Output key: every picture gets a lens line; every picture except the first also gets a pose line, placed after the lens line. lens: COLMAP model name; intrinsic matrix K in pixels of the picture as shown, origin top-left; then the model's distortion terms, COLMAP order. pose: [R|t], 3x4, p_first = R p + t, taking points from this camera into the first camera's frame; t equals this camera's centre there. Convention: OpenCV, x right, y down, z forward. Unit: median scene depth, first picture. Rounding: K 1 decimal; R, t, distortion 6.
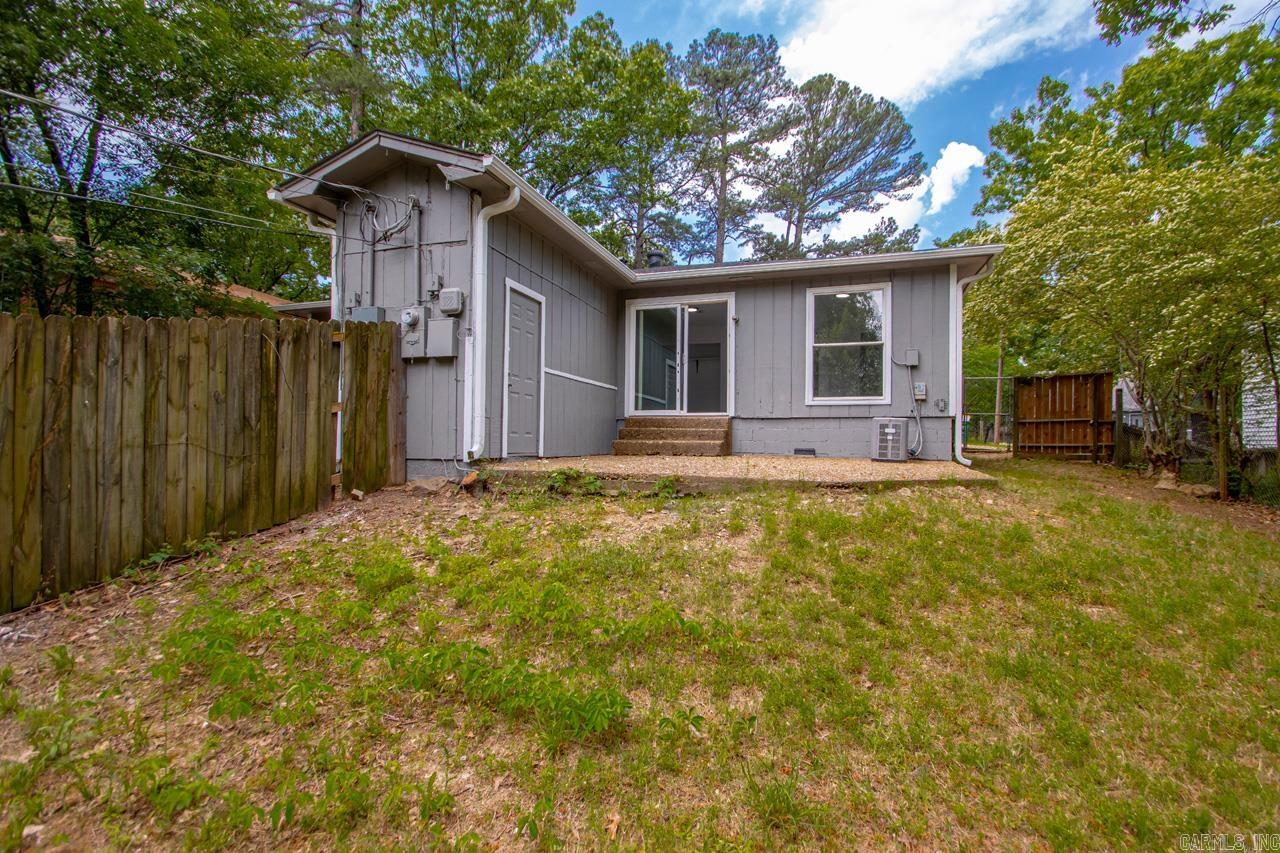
lens RADIAL K [[592.5, 0, 658.6], [0, 592.5, 428.7], [0, 0, 1]] dist [0.011588, -0.015992]
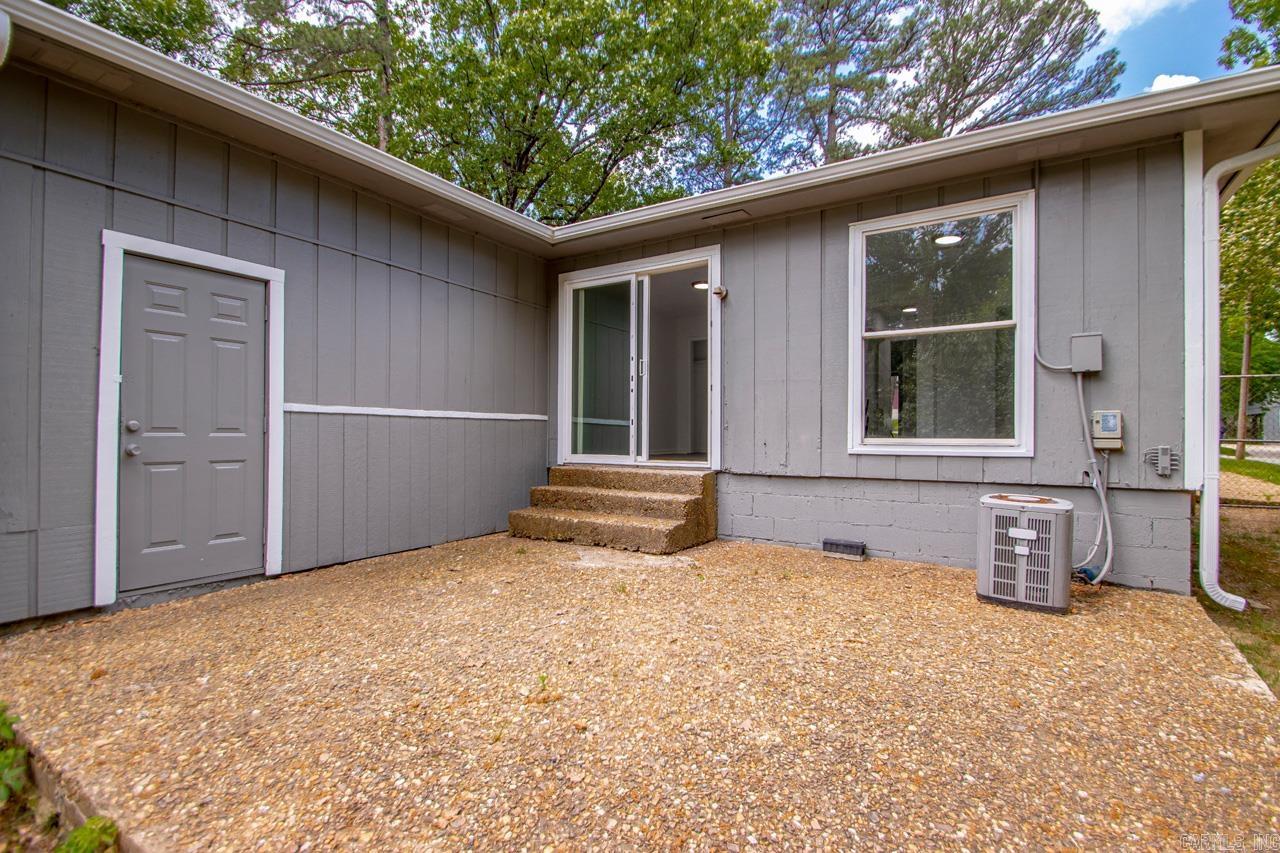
lens RADIAL K [[592.5, 0, 658.6], [0, 592.5, 428.7], [0, 0, 1]] dist [0.011588, -0.015992]
pose [[0.969740, -0.007978, -0.244008, 0.211304], [0.010972, 0.999880, 0.010914, -0.067515], [0.243892, -0.013261, 0.969712, 0.461063]]
